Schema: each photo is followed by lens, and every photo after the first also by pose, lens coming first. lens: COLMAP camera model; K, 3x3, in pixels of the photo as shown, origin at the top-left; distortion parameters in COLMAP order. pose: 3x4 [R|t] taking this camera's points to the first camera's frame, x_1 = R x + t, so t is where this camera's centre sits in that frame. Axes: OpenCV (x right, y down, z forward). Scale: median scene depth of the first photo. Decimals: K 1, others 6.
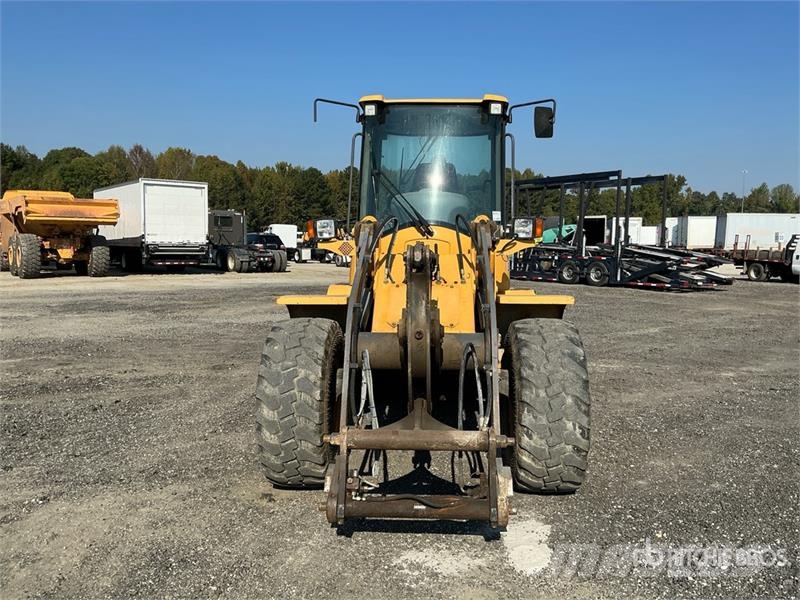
lens RADIAL K [[656.3, 0, 400.0], [0, 656.3, 300.0], [0, 0, 1]] dist [0.219089, -0.444030]
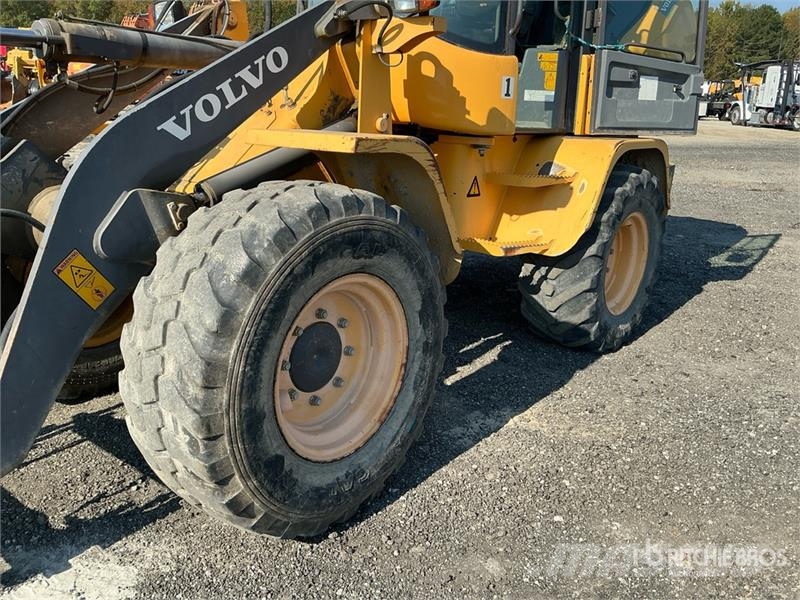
lens RADIAL K [[656.8, 0, 400.5], [0, 656.8, 302.1], [0, 0, 1]] dist [0.108024, -0.206861]
pose [[0.807996, 0.182507, -0.560209, 0.096212], [-0.062064, 0.971890, 0.227110, -0.000026], [0.585910, -0.148735, 0.796610, 0.116966]]
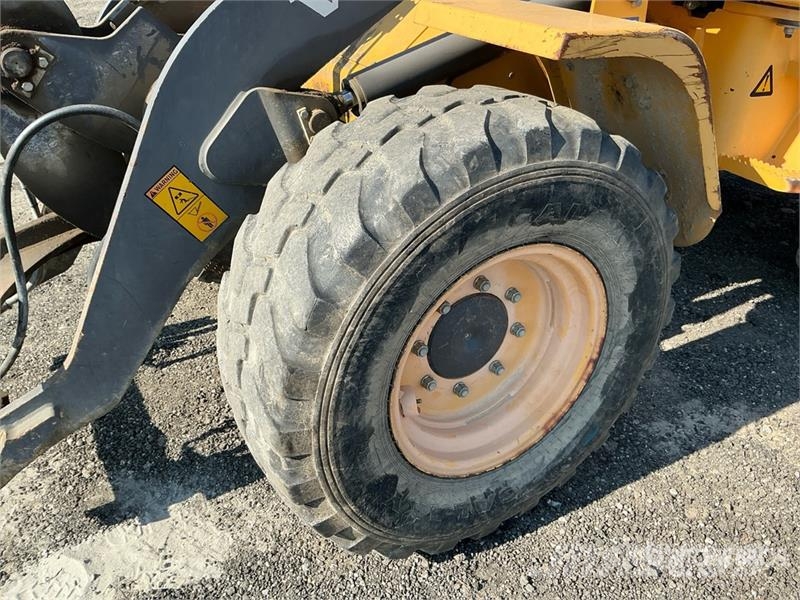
lens RADIAL K [[663.8, 0, 400.0], [0, 663.8, 300.0], [0, 0, 1]] dist [0.109884, -0.242017]
pose [[0.543727, 0.432216, -0.719410, 0.081251], [-0.086244, 0.881430, 0.464374, -0.005217], [0.834819, -0.190448, 0.516533, 0.140275]]
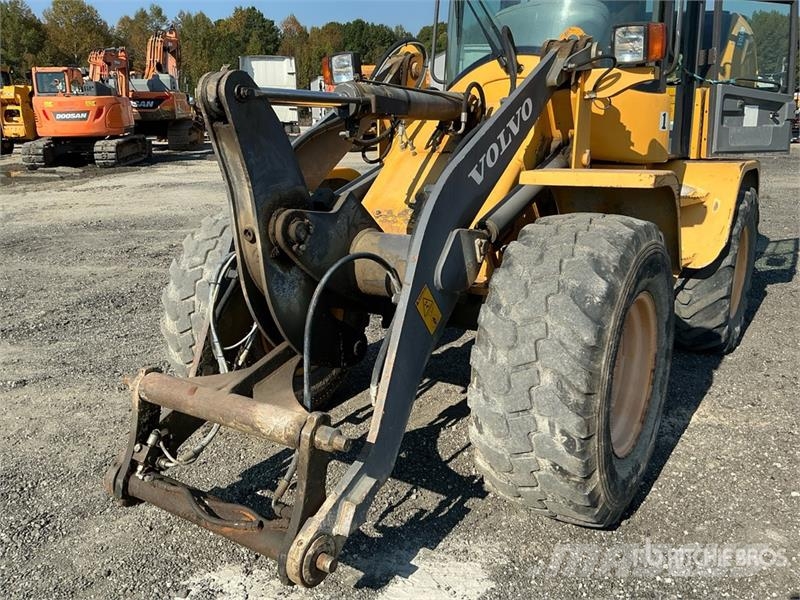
lens RADIAL K [[661.3, 0, 396.6], [0, 661.3, 301.5], [0, 0, 1]] dist [0.110214, -0.203390]
pose [[0.857075, 0.117543, -0.501603, 0.063513], [-0.021918, 0.981063, 0.192447, -0.000758], [0.514725, -0.153947, 0.843421, 0.080640]]
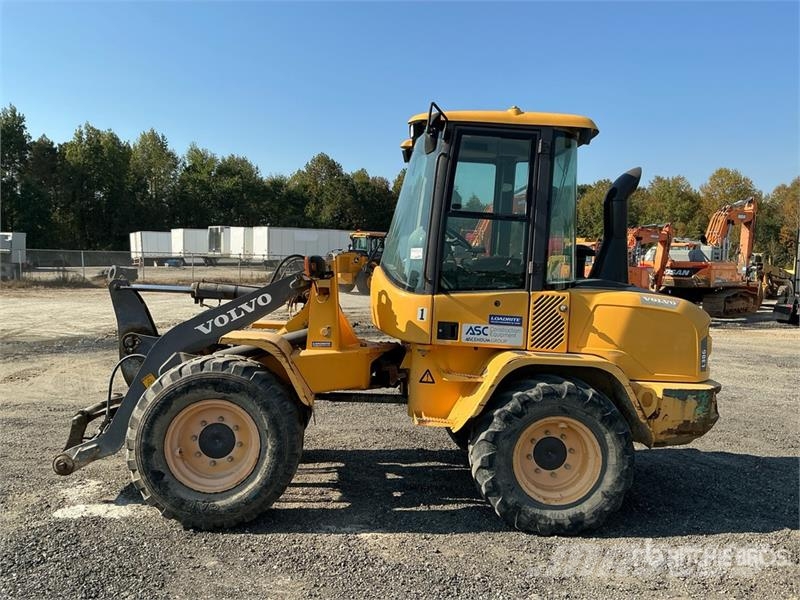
lens RADIAL K [[661.3, 0, 396.6], [0, 661.3, 301.5], [0, 0, 1]] dist [0.110214, -0.203390]
pose [[0.134115, 0.038071, -0.990234, 0.221579], [-0.110805, 0.993572, 0.023193, -0.018973], [0.984752, 0.106612, 0.137471, 0.197124]]
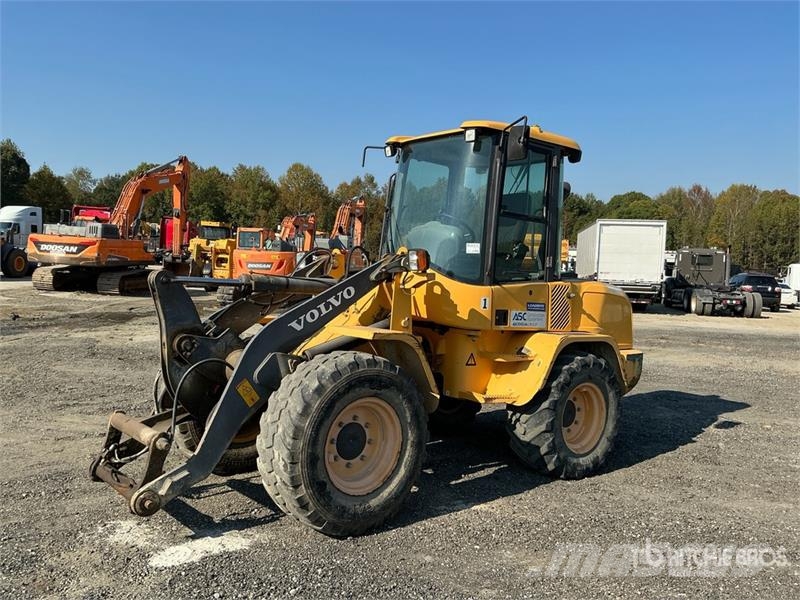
lens RADIAL K [[661.3, 0, 396.6], [0, 661.3, 301.5], [0, 0, 1]] dist [0.110214, -0.203390]
pose [[0.681034, 0.052503, -0.730367, 0.169872], [-0.094043, 0.995437, -0.016132, -0.006456], [0.726188, 0.079673, 0.682864, 0.068171]]
